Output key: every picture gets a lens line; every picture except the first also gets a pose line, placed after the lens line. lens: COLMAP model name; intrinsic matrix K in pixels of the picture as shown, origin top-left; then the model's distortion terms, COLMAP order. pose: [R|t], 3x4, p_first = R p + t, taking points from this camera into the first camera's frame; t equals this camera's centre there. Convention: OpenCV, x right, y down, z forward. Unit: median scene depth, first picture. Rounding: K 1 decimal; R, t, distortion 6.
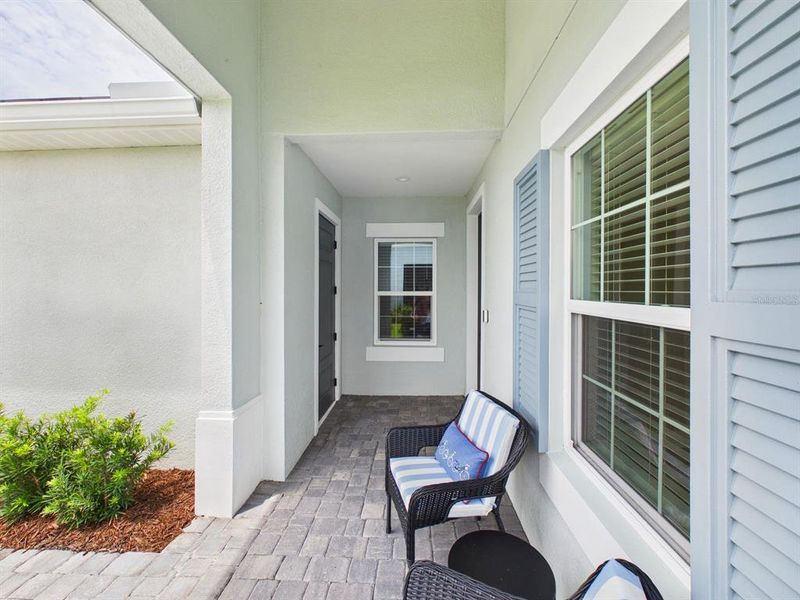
lens RADIAL K [[322.4, 0, 400.1], [0, 322.4, 294.7], [0, 0, 1]] dist [0.000245, 0.000606]
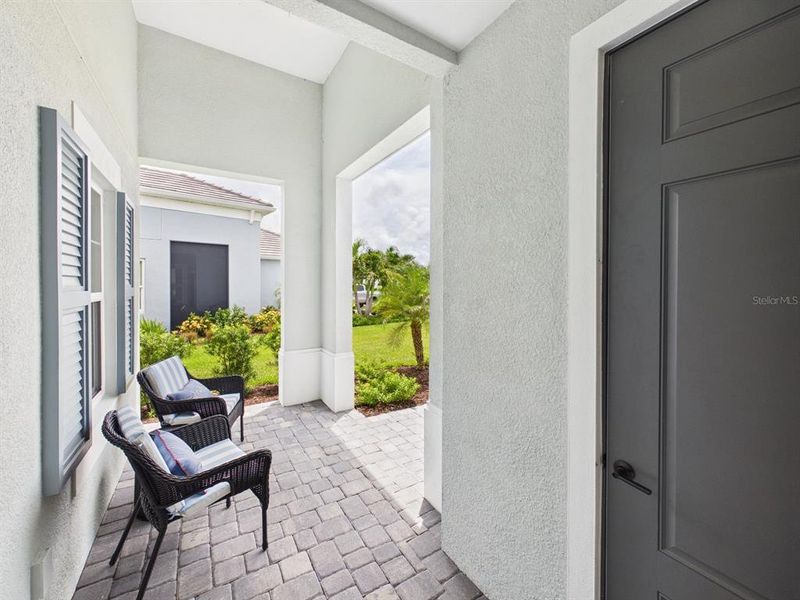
lens RADIAL K [[322.4, 0, 400.8], [0, 322.4, 294.2], [0, 0, 1]] dist [0.000245, 0.000606]
pose [[-0.825133, 0.007112, -0.564894, 0.167555], [-0.004858, 0.999794, 0.019683, -0.005439], [0.564918, 0.018985, -0.824929, 2.088957]]
